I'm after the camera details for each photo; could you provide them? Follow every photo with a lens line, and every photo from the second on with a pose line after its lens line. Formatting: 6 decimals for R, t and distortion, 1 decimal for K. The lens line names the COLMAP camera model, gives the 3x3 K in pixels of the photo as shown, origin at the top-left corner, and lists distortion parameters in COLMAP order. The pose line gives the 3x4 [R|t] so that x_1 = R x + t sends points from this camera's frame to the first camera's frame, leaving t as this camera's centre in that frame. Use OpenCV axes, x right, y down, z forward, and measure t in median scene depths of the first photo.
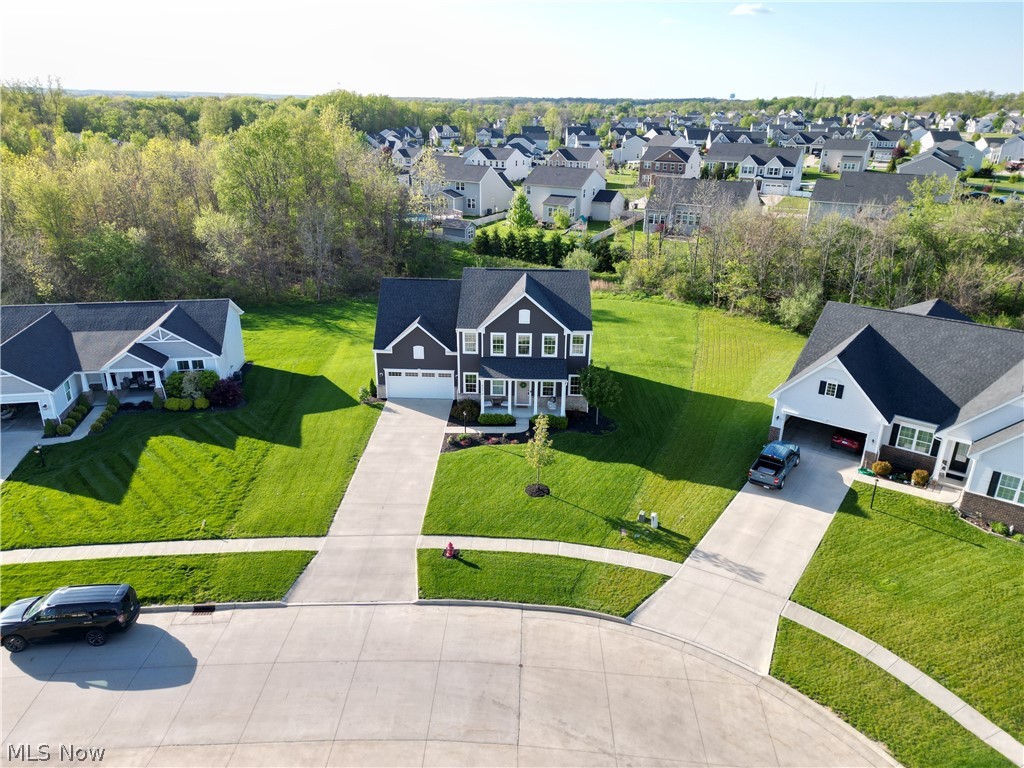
lens RADIAL K [[717.6, 0, 512.0], [0, 717.6, 384.0], [0, 0, 1]] dist [0.031957, 0.000852]
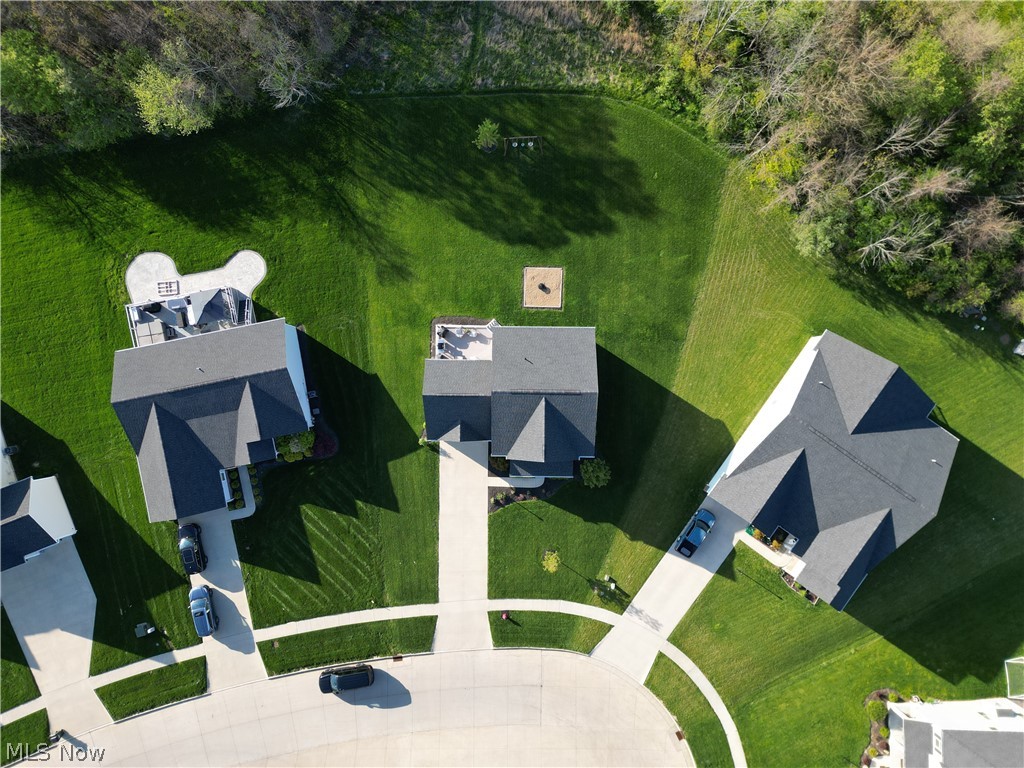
lens RADIAL K [[717.6, 0, 512.0], [0, 717.6, 384.0], [0, 0, 1]] dist [0.031957, 0.000852]
pose [[0.999813, -0.018737, -0.004681, -0.035429], [0.011586, 0.388014, 0.921581, -1.408202], [-0.015452, -0.921463, 0.388158, 0.629949]]
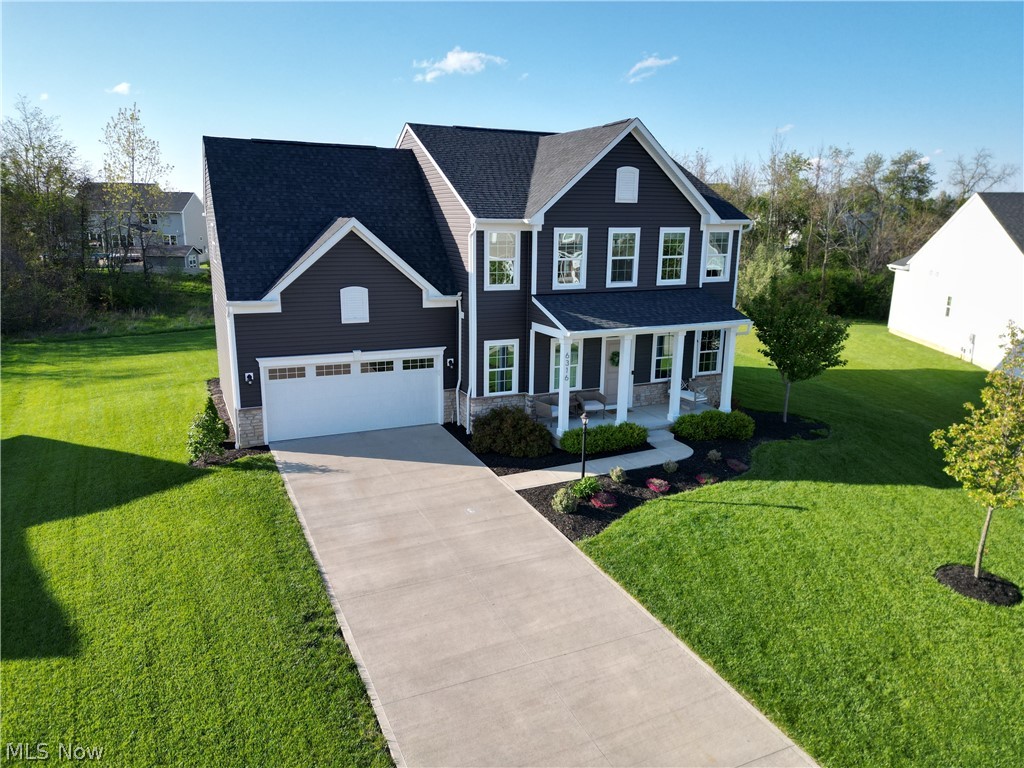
lens RADIAL K [[717.6, 0, 512.0], [0, 717.6, 384.0], [0, 0, 1]] dist [0.031957, 0.000852]
pose [[0.892138, -0.105696, 0.439225, -0.247347], [0.166766, 0.980628, -0.102748, 0.053573], [-0.419857, 0.164913, 0.892482, 0.695538]]
